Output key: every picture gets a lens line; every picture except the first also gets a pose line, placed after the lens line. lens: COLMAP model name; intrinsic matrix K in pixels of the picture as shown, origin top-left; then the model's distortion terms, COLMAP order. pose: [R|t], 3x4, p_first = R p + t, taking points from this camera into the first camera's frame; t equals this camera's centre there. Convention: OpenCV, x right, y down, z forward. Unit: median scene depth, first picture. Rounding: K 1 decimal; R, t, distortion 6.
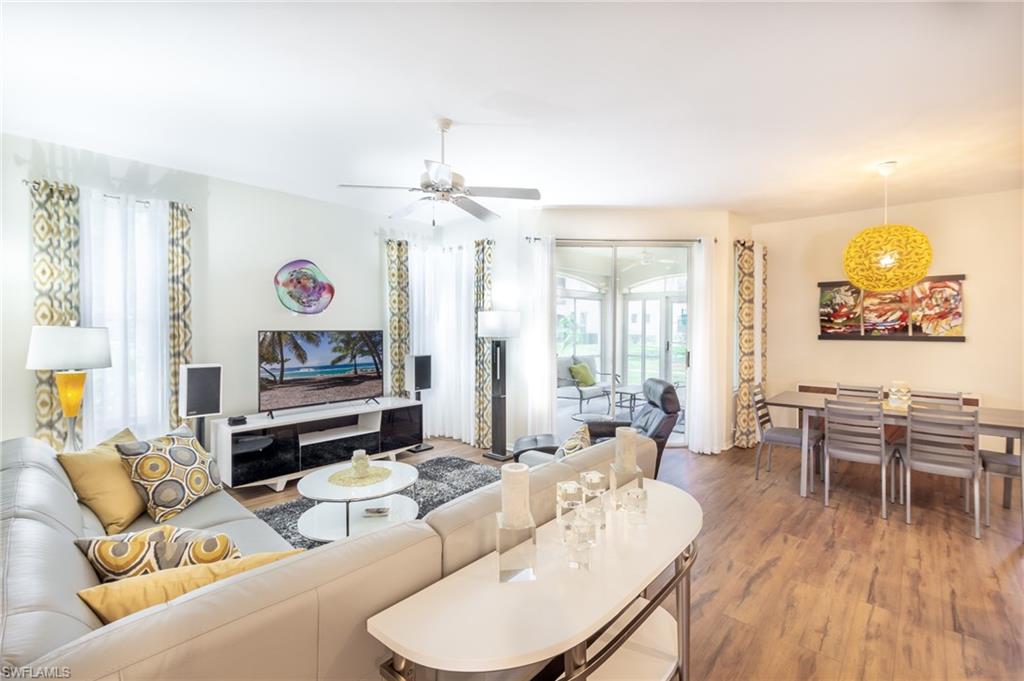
lens RADIAL K [[447.1, 0, 507.1], [0, 447.1, 341.9], [0, 0, 1]] dist [0.002688, 0.000093]
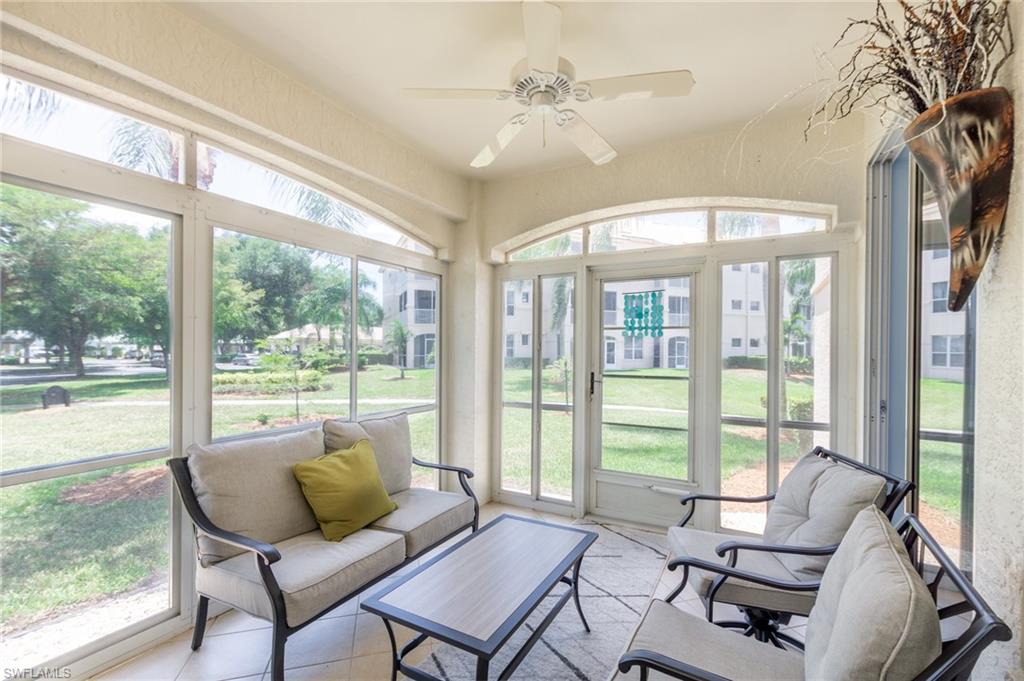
lens RADIAL K [[440.3, 0, 513.7], [0, 440.3, 348.3], [0, 0, 1]] dist [0.002754, 0.000221]
pose [[0.974483, -0.004999, 0.224407, 0.359543], [0.014158, 0.999130, -0.039222, -0.016023], [-0.224016, 0.041398, 0.973706, 1.144523]]
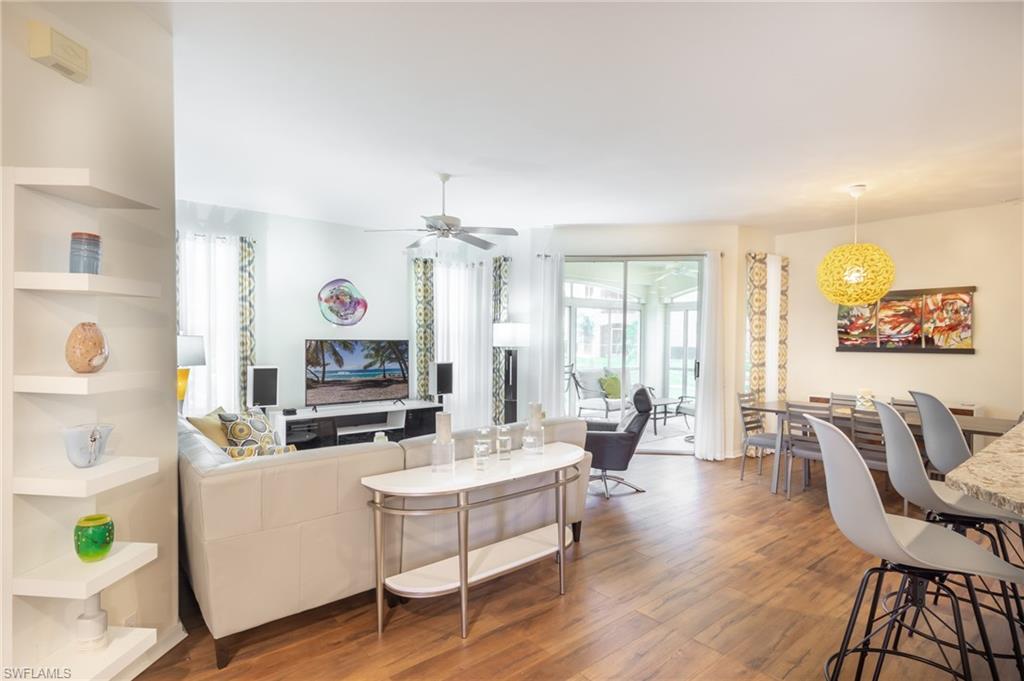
lens RADIAL K [[520.2, 0, 508.5], [0, 520.2, 363.4], [0, 0, 1]] dist [0.000905, 0.000721]
pose [[0.991889, 0.009971, -0.126715, 0.140462], [-0.008223, 0.999864, 0.014315, 0.012281], [0.126840, -0.013157, 0.991836, -0.273478]]
